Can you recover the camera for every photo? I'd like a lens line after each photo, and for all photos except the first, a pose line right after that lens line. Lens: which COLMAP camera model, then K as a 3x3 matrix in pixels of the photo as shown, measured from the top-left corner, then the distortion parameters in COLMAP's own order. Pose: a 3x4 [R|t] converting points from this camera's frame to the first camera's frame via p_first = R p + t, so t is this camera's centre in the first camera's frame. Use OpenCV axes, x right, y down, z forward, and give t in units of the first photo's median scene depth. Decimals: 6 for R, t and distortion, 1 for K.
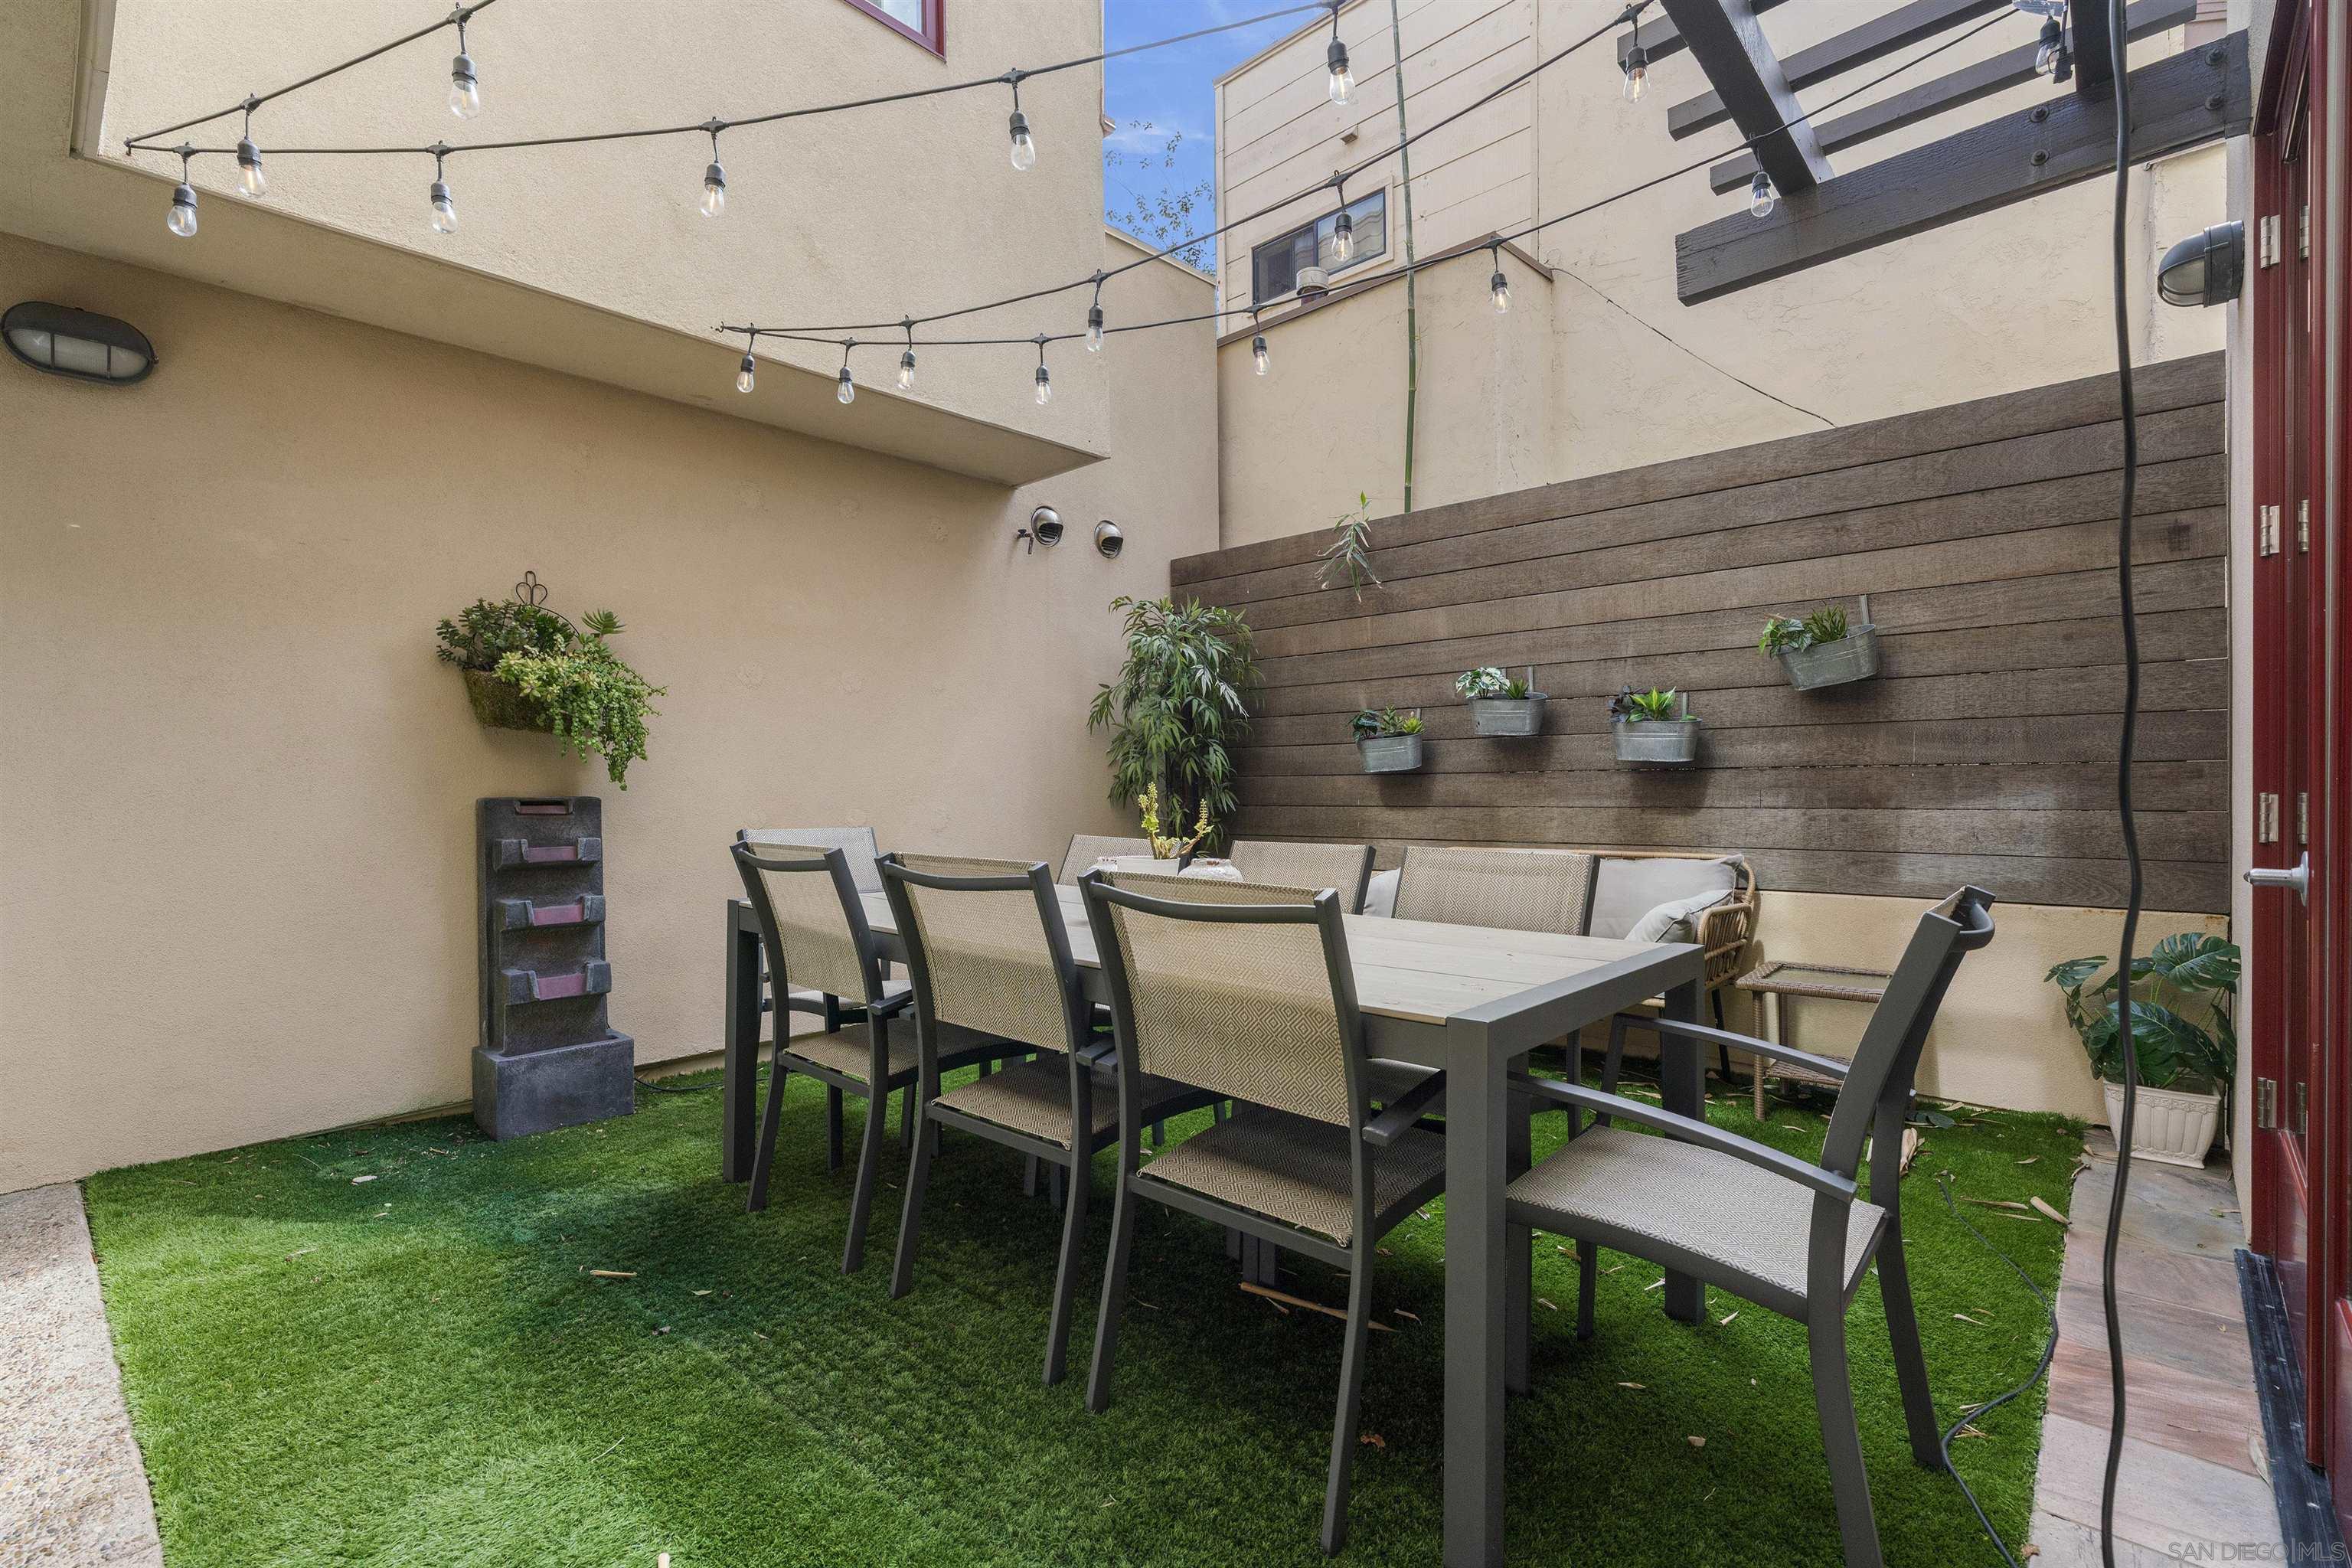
lens RADIAL K [[1076.3, 0, 1176.1], [0, 1076.3, 787.4], [0, 0, 1]] dist [-0.000070, 0.003379]
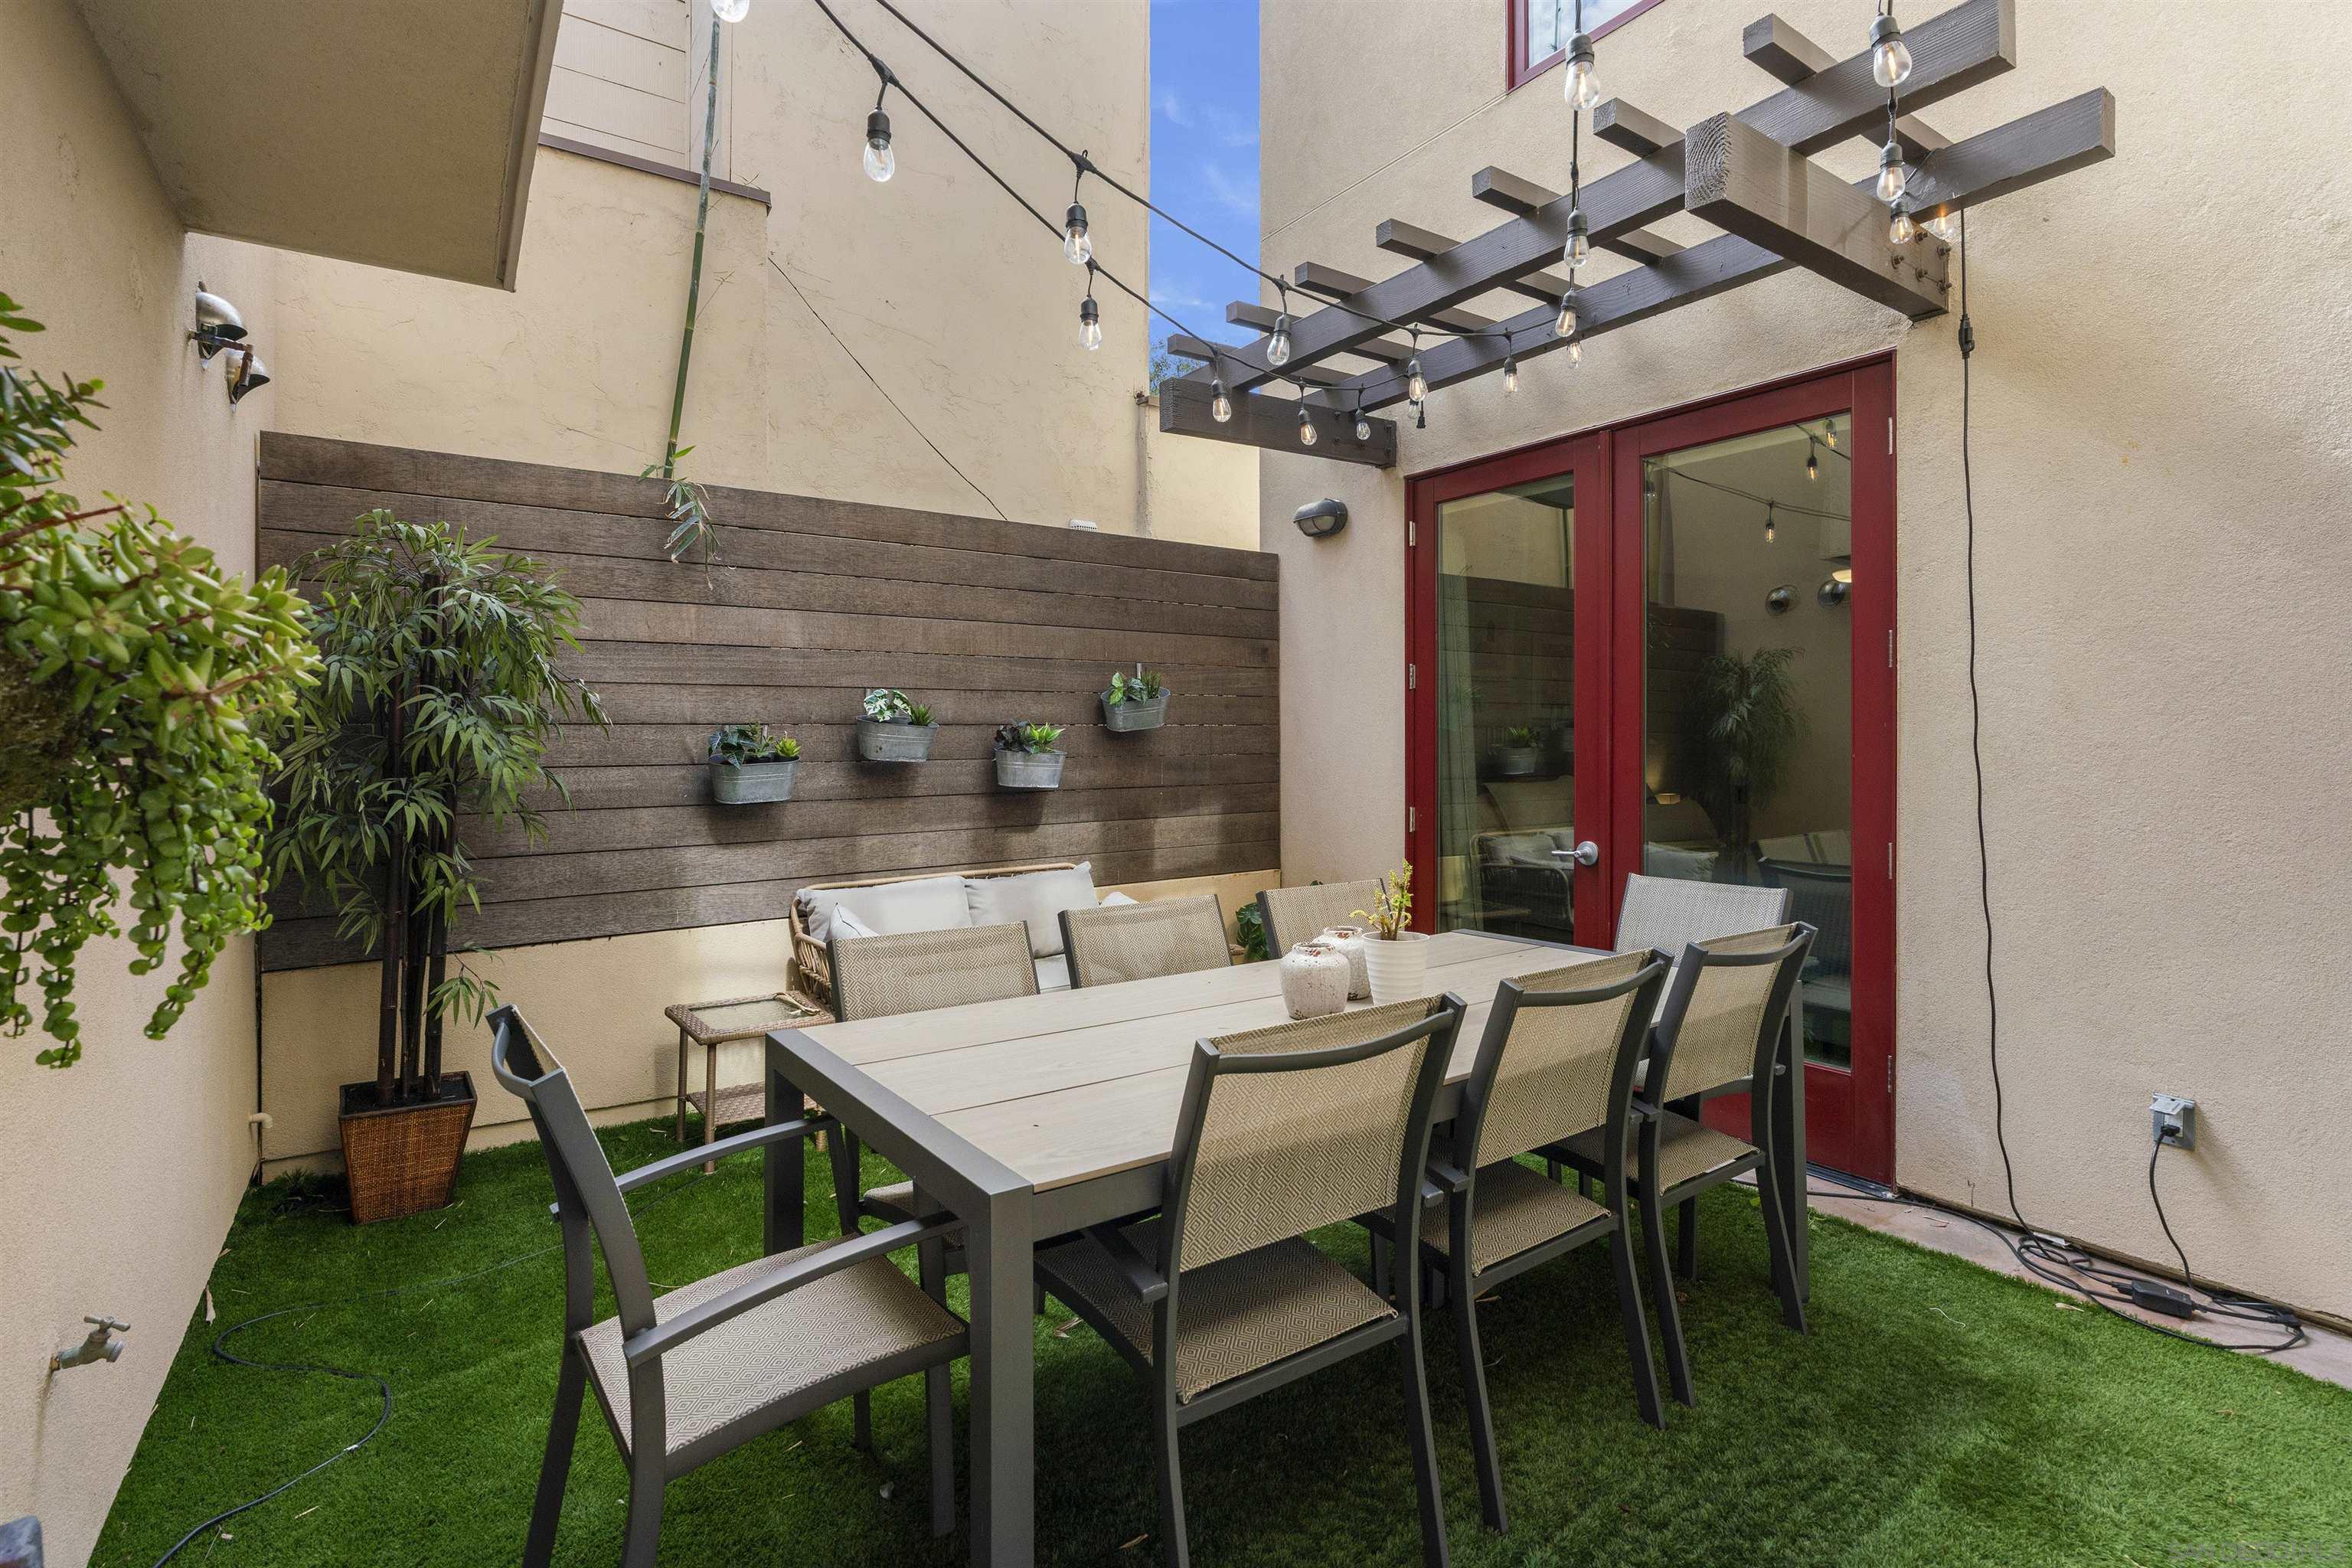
lens RADIAL K [[1076.3, 0, 1179.2], [0, 1076.3, 734.6], [0, 0, 1]] dist [-0.000070, 0.003379]
pose [[0.203705, 0.007772, 0.979001, -0.580487], [0.003618, 0.999956, -0.008692, -0.063122], [-0.979026, 0.005313, 0.203668, 0.557585]]
